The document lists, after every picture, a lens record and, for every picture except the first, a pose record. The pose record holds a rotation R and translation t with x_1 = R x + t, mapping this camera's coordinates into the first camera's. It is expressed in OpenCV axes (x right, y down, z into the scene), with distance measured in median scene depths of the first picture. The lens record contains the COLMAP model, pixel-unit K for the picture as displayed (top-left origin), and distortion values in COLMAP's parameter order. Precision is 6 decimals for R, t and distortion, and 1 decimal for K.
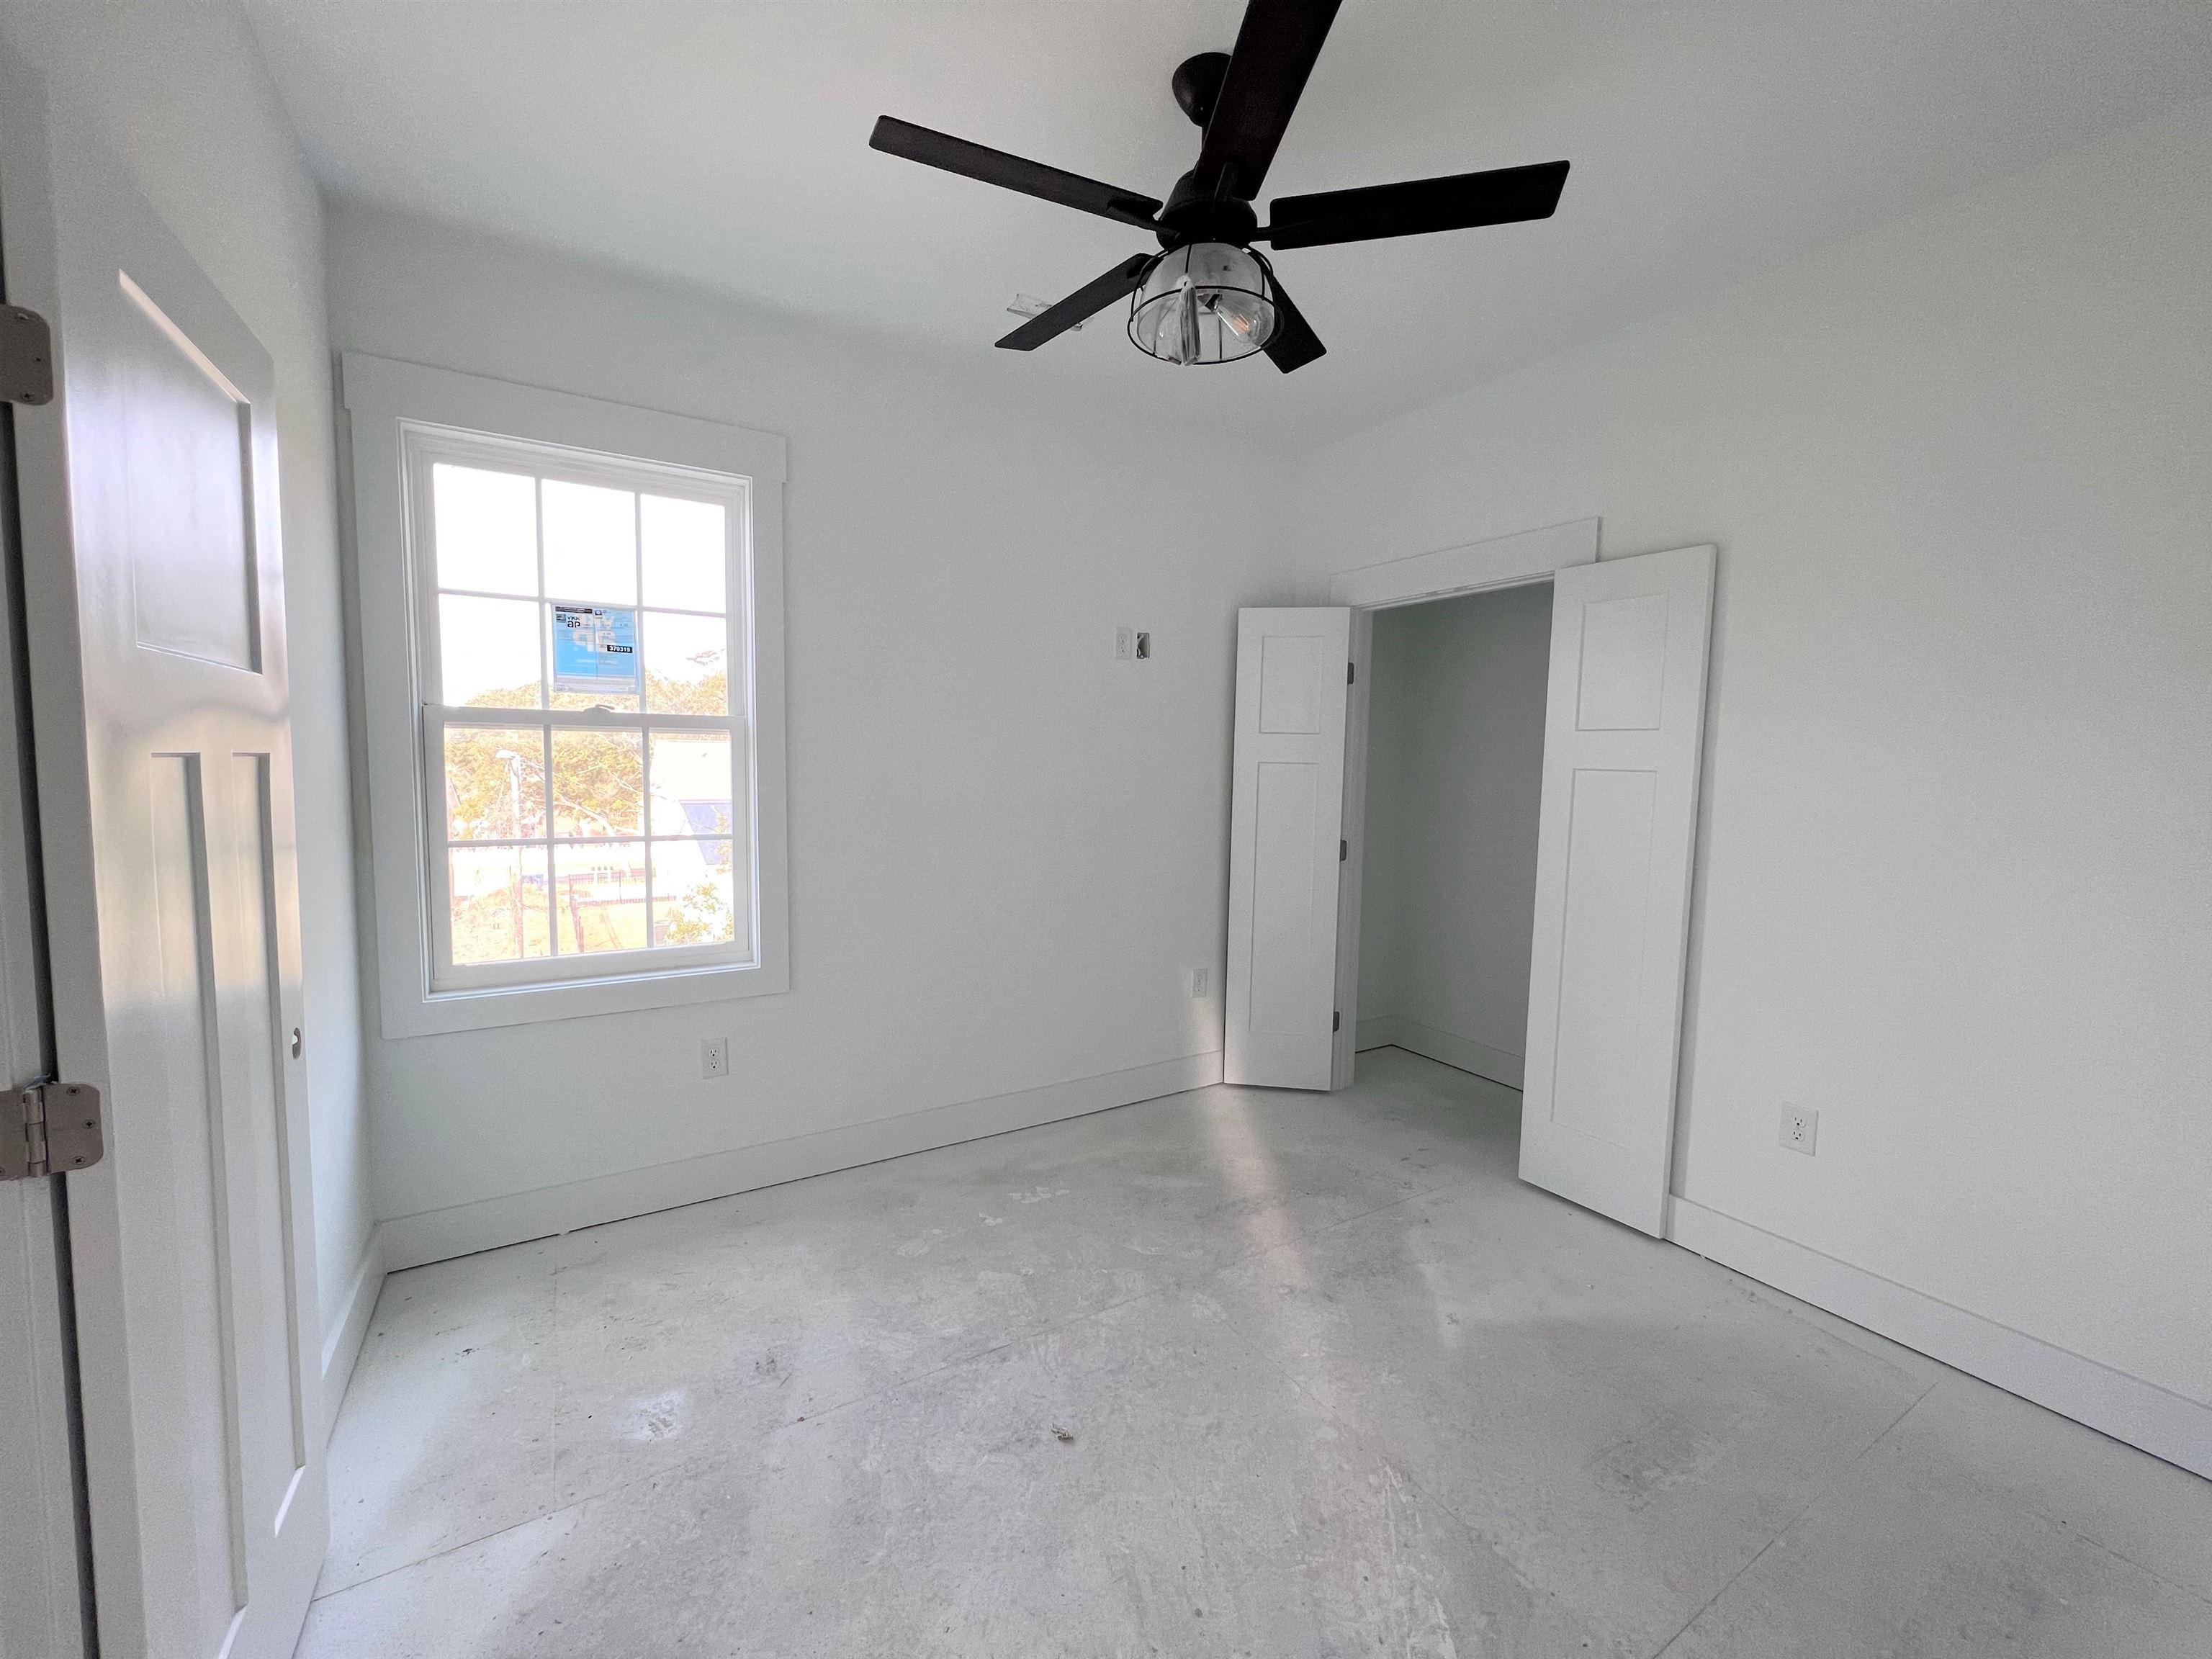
lens RADIAL K [[891.9, 0, 1090.5], [0, 891.9, 821.8], [0, 0, 1]] dist [0.002528, 0.000082]
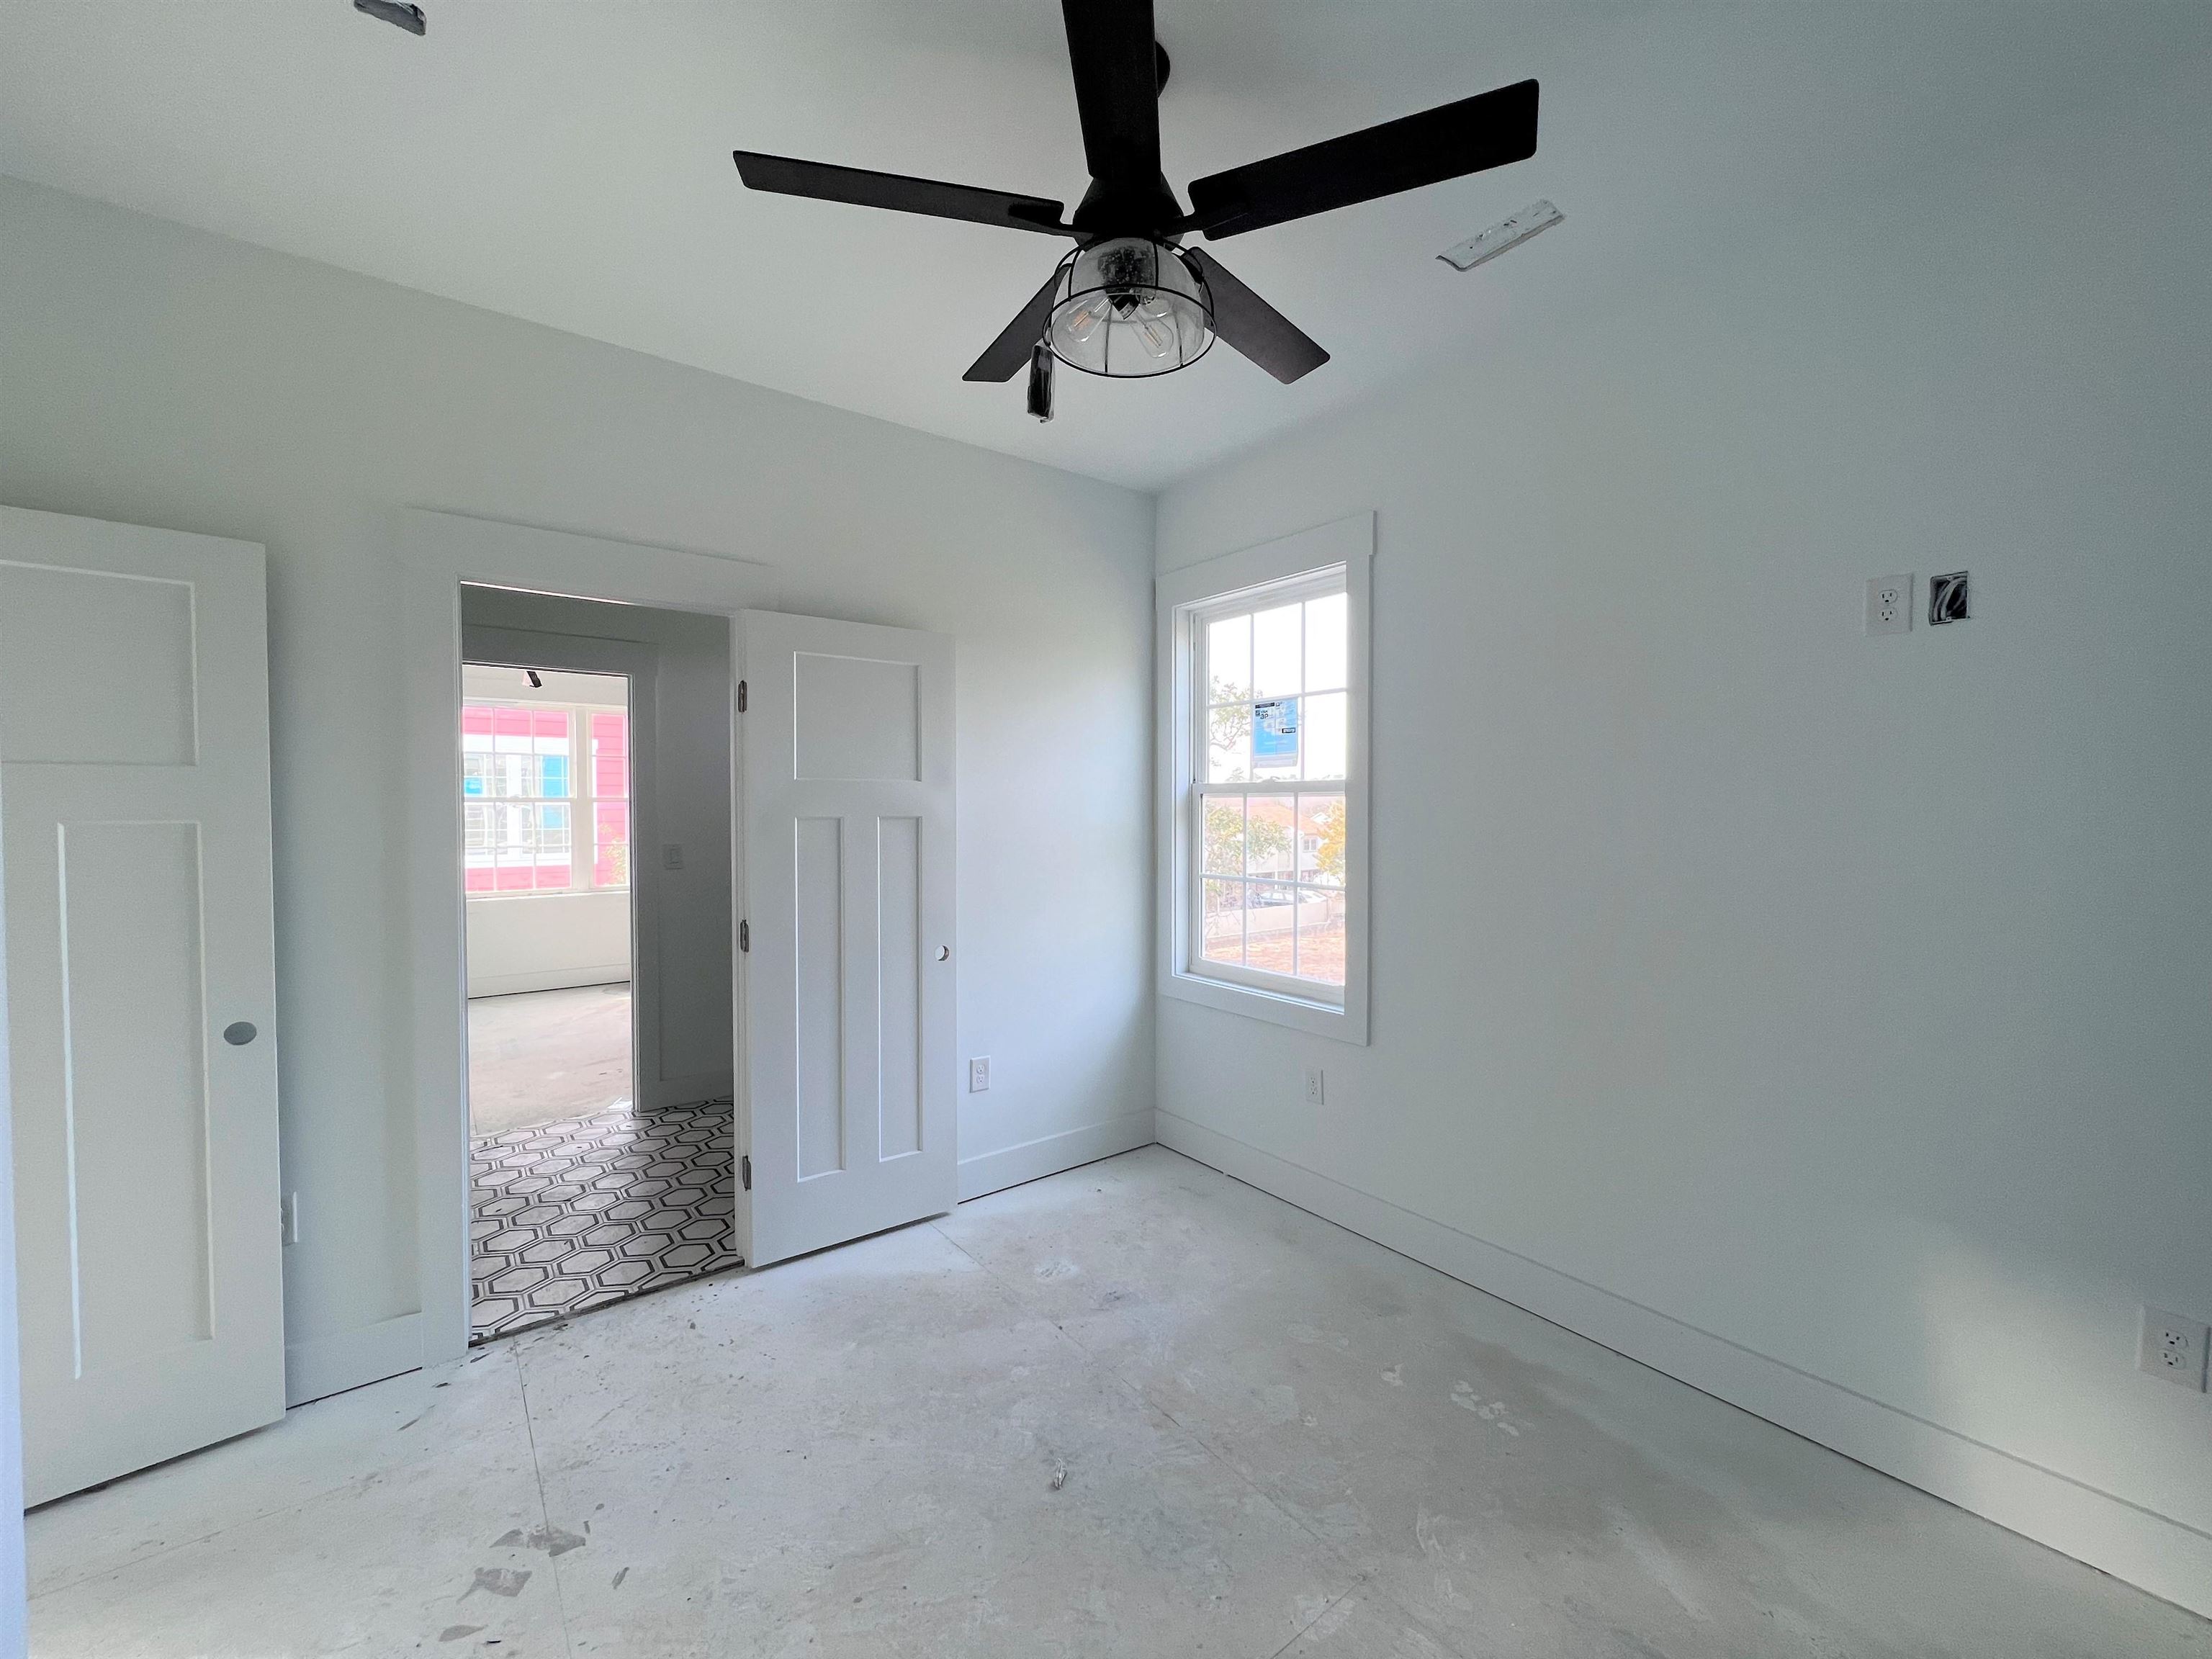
lens RADIAL K [[891.9, 0, 1107.2], [0, 891.9, 826.0], [0, 0, 1]] dist [0.002528, 0.000082]
pose [[0.112981, 0.008843, -0.993558, 0.706090], [-0.068134, 0.997676, 0.001132, -0.046018], [0.991258, 0.067567, 0.113321, 0.638591]]
